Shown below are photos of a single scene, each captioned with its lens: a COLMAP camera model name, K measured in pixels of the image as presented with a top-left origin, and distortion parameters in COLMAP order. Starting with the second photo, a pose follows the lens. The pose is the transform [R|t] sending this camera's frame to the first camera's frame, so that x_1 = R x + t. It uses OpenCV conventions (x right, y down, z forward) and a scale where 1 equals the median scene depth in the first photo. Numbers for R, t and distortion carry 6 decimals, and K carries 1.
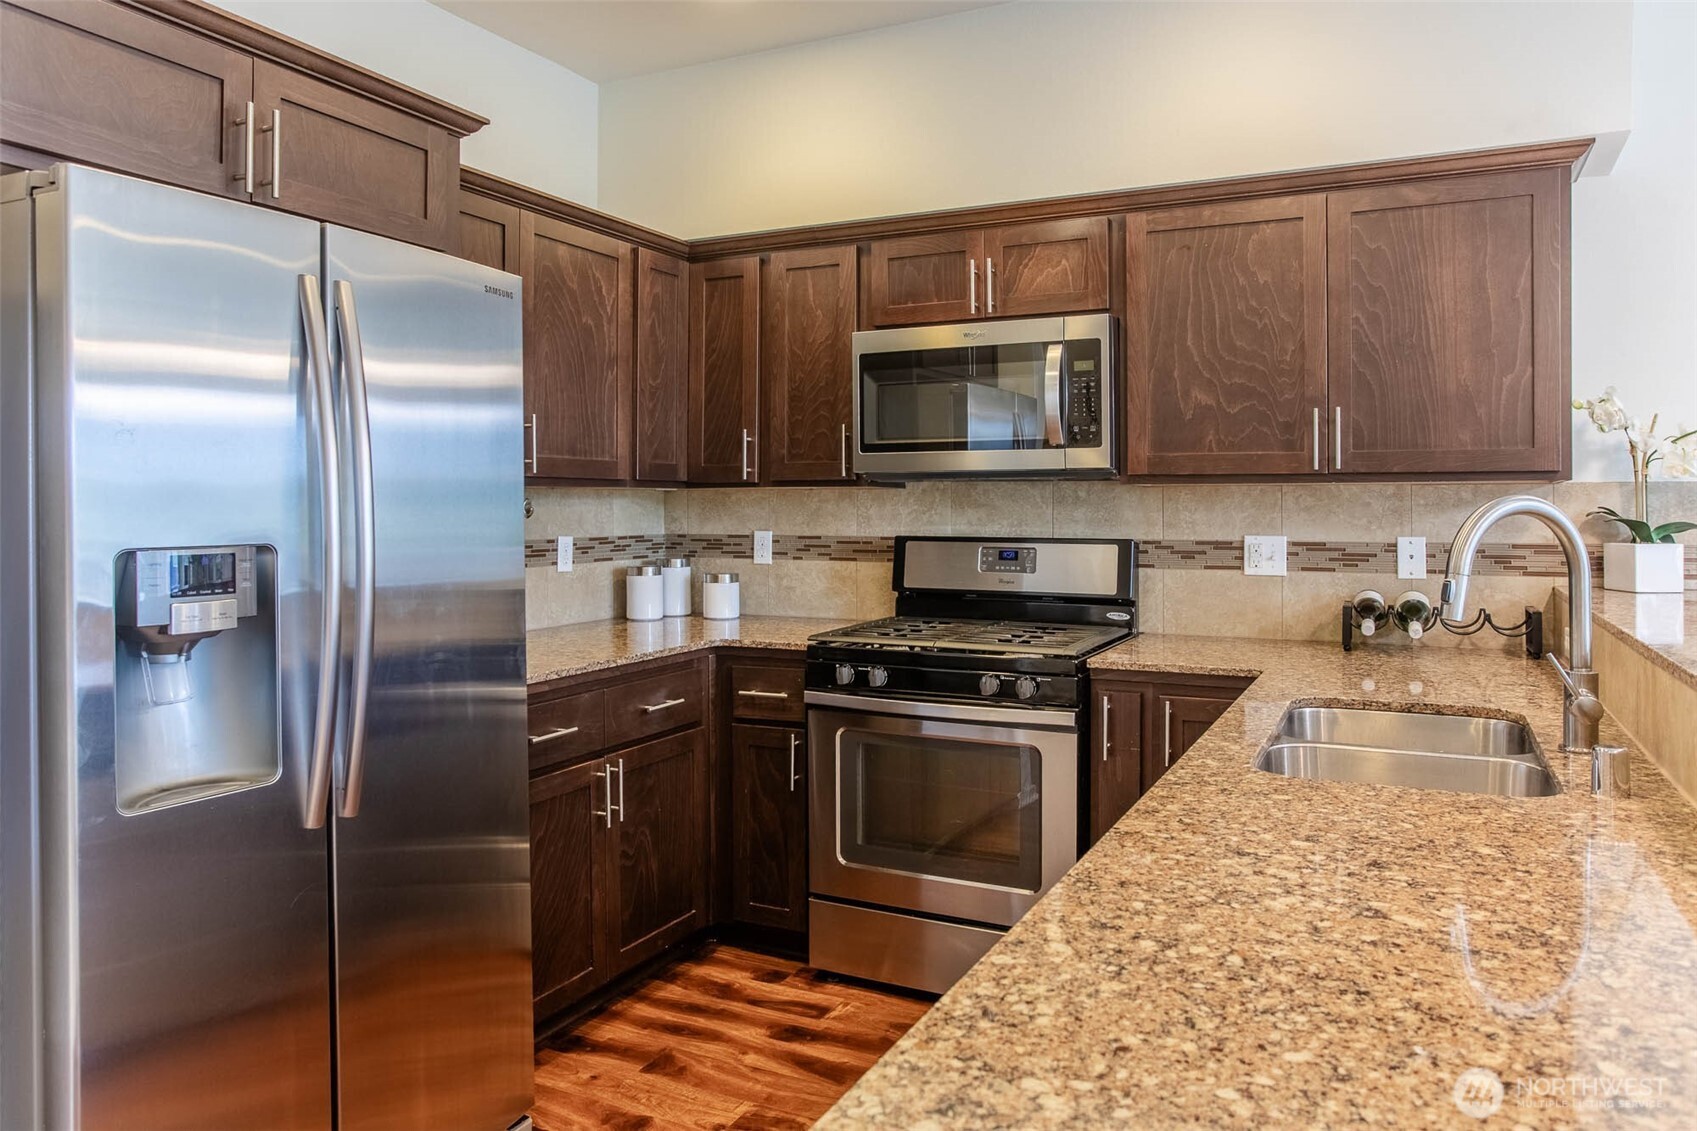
lens RADIAL K [[1167.9, 0, 882.2], [0, 1167.9, 512.6], [0, 0, 1]] dist [-0.021687, 0.020578]
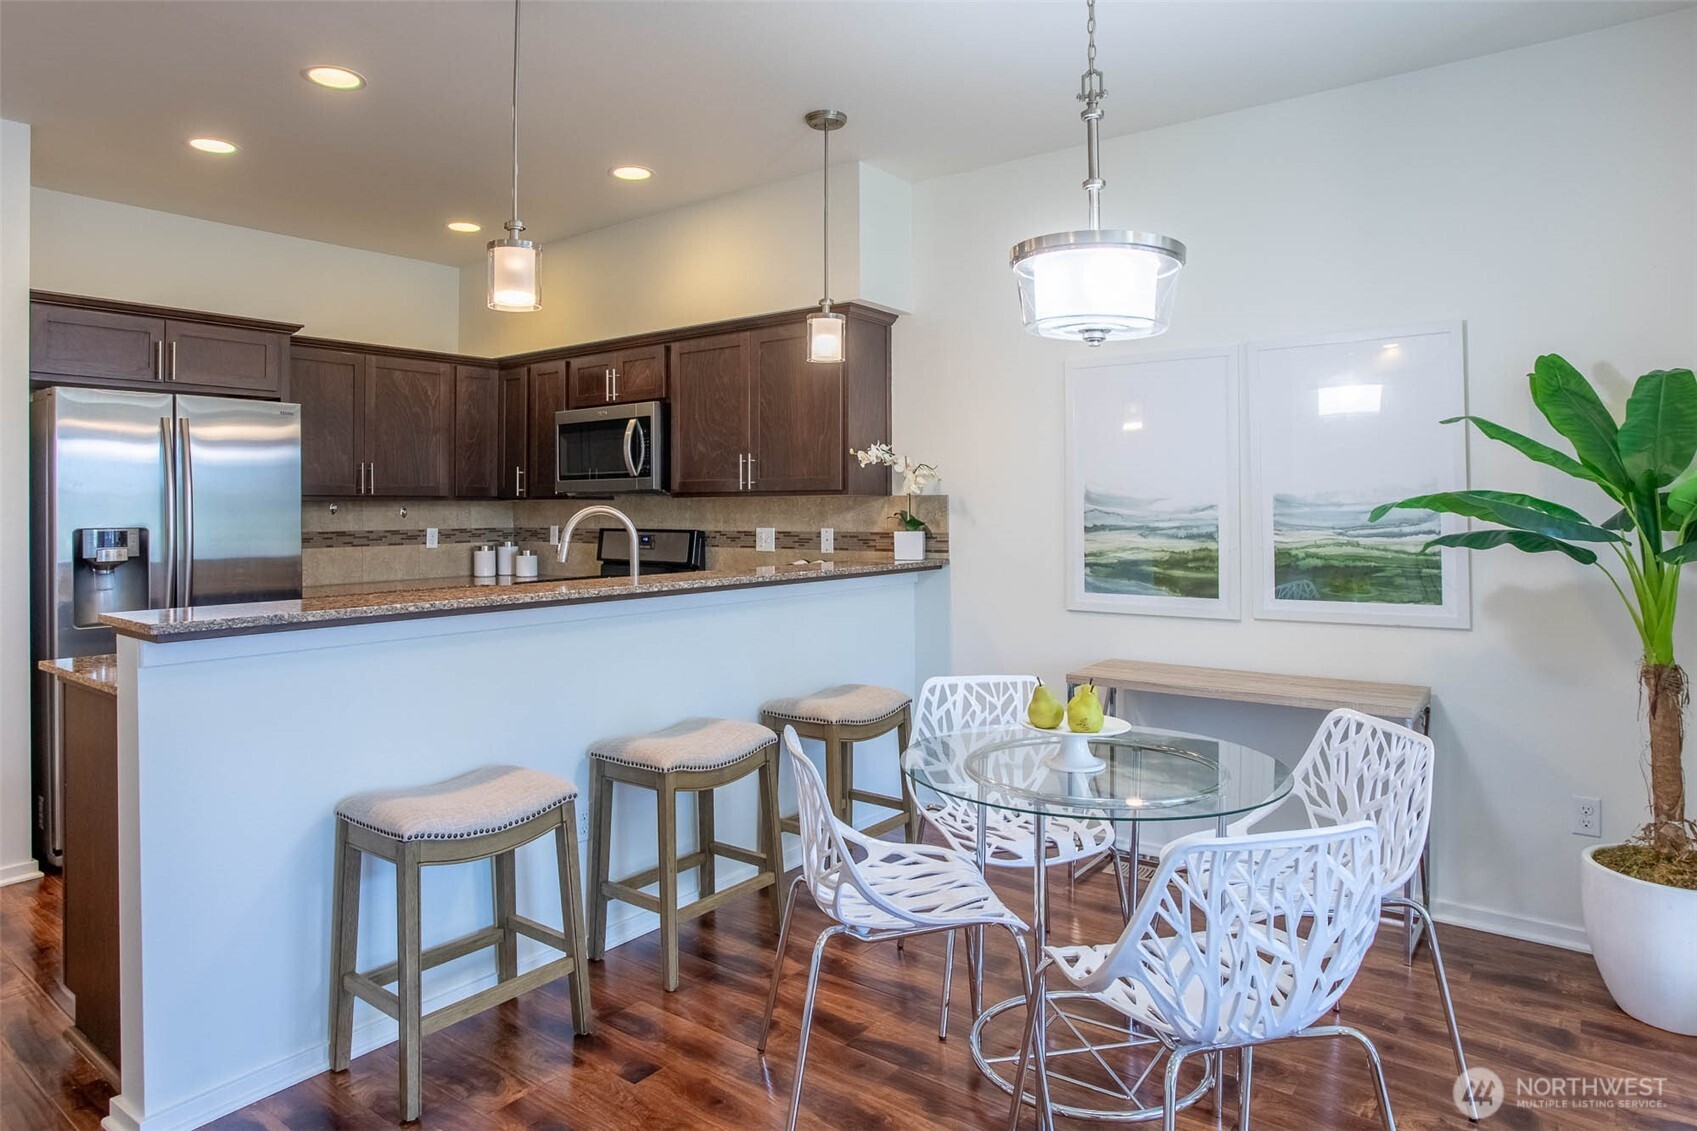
lens RADIAL K [[1020.0, 0, 874.9], [0, 1020.0, 494.7], [0, 0, 1]] dist [-0.053534, 0.001693]
pose [[0.979141, -0.005864, -0.203100, 0.751996], [0.001772, 0.999792, -0.020327, 0.002125], [0.203176, 0.019543, 0.978947, -0.391352]]
